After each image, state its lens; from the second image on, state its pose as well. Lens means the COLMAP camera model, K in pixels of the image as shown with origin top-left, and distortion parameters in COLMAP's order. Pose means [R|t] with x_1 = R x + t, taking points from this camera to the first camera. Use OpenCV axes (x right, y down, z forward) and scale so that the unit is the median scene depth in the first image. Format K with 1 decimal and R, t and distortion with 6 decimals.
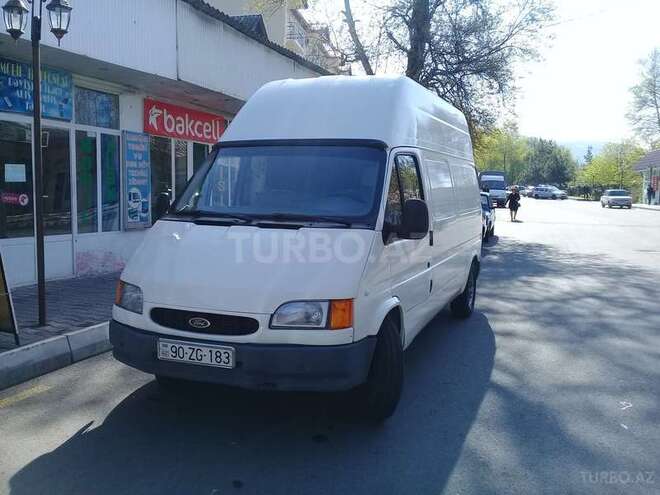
lens RADIAL K [[603.2, 0, 330.0], [0, 603.2, 247.5], [0, 0, 1]] dist [0.102007, -0.214235]
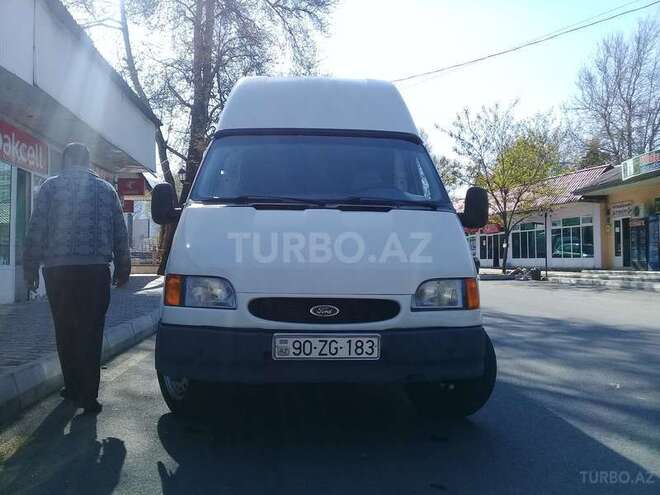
lens RADIAL K [[603.2, 0, 330.0], [0, 603.2, 247.5], [0, 0, 1]] dist [0.102007, -0.214235]
pose [[0.907425, 0.002710, 0.420205, -0.562879], [0.044519, 0.993732, -0.102546, 0.123721], [-0.417849, 0.111760, 0.901616, 0.237008]]
